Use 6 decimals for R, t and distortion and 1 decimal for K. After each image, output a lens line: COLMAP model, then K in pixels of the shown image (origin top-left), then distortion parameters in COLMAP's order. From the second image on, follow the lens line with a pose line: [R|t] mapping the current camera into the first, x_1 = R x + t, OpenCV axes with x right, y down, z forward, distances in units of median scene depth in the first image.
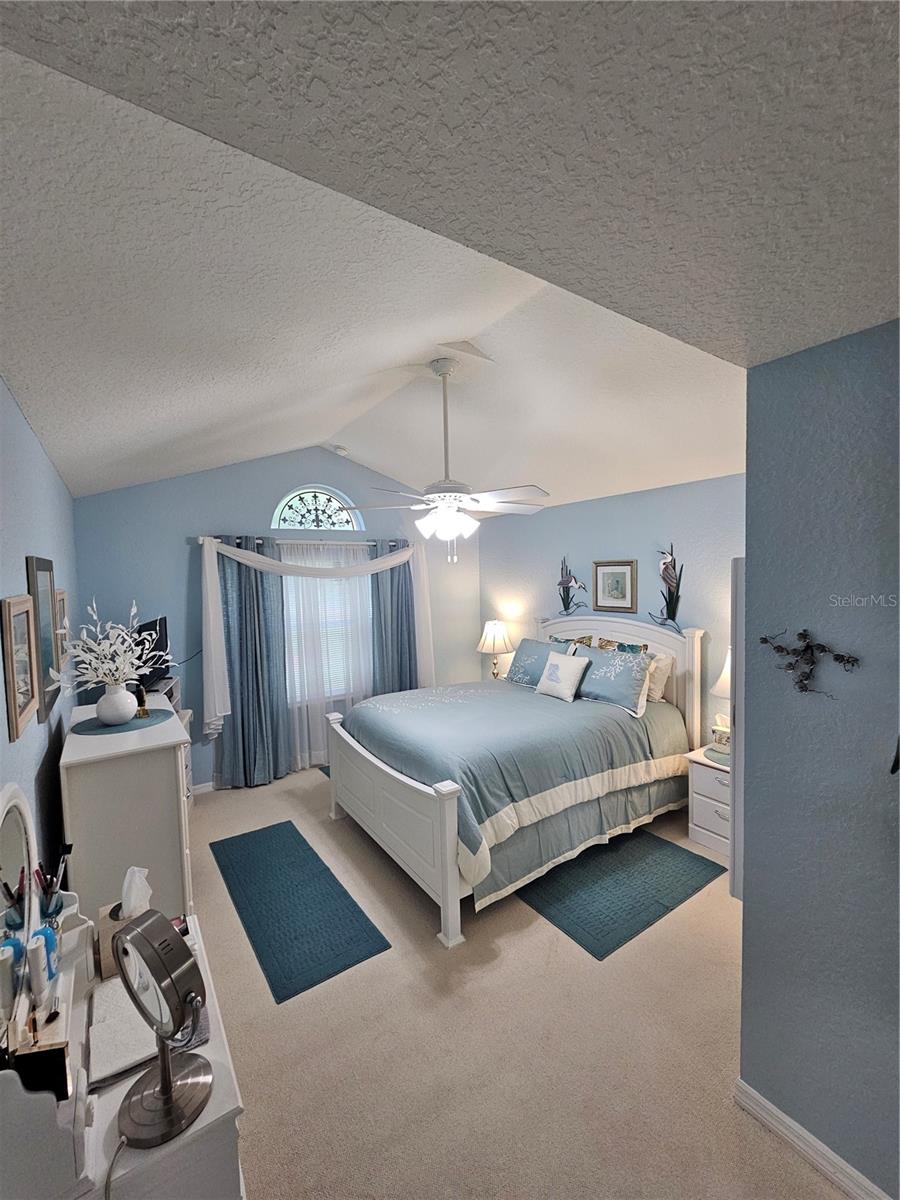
lens RADIAL K [[492.5, 0, 453.2], [0, 492.5, 597.4], [0, 0, 1]] dist [-0.020524, -0.000119]
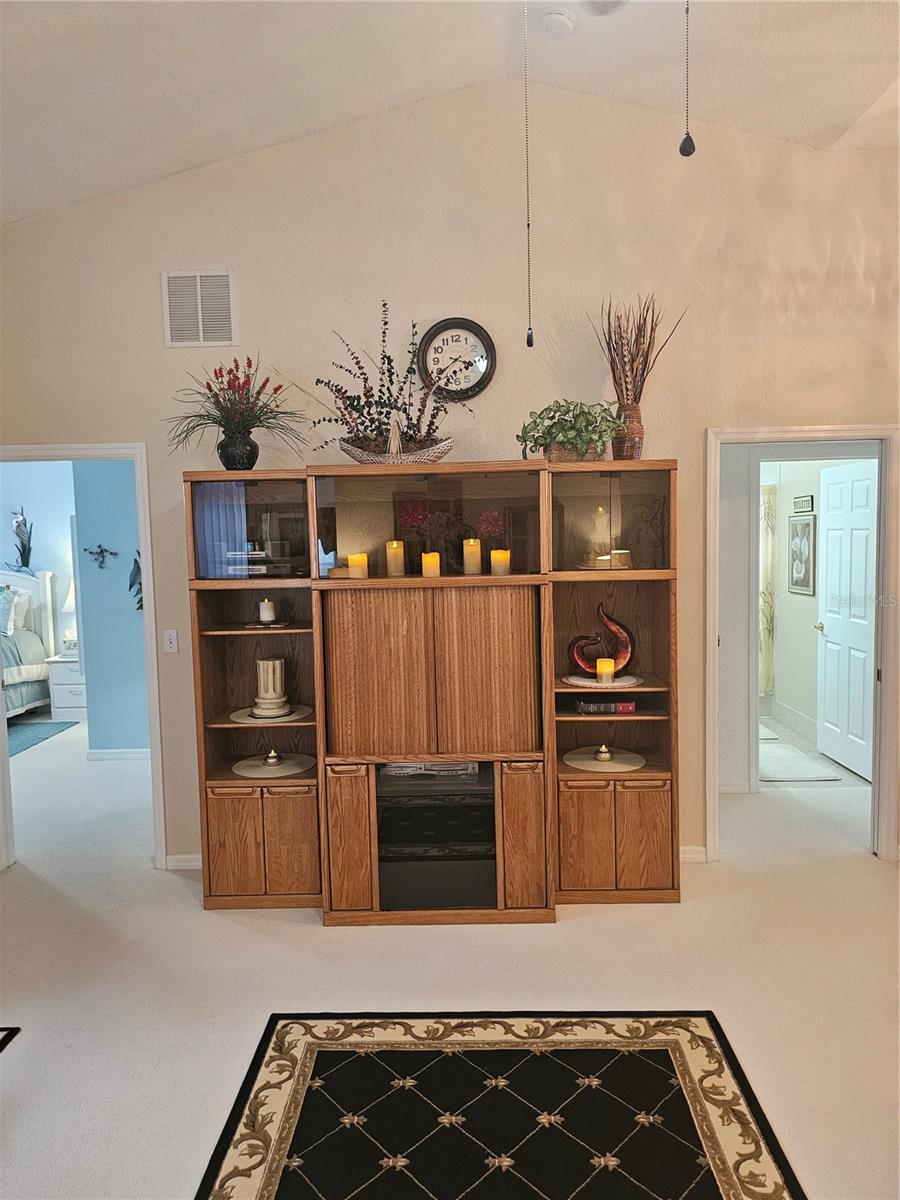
lens RADIAL K [[805.1, 0, 451.3], [0, 805.1, 596.4], [0, 0, 1]] dist [0.008803, 0.001463]
pose [[0.574962, -0.053186, 0.816450, -0.690675], [0.048140, 0.998355, 0.031134, 0.121574], [-0.816763, 0.021403, 0.576577, -1.204206]]
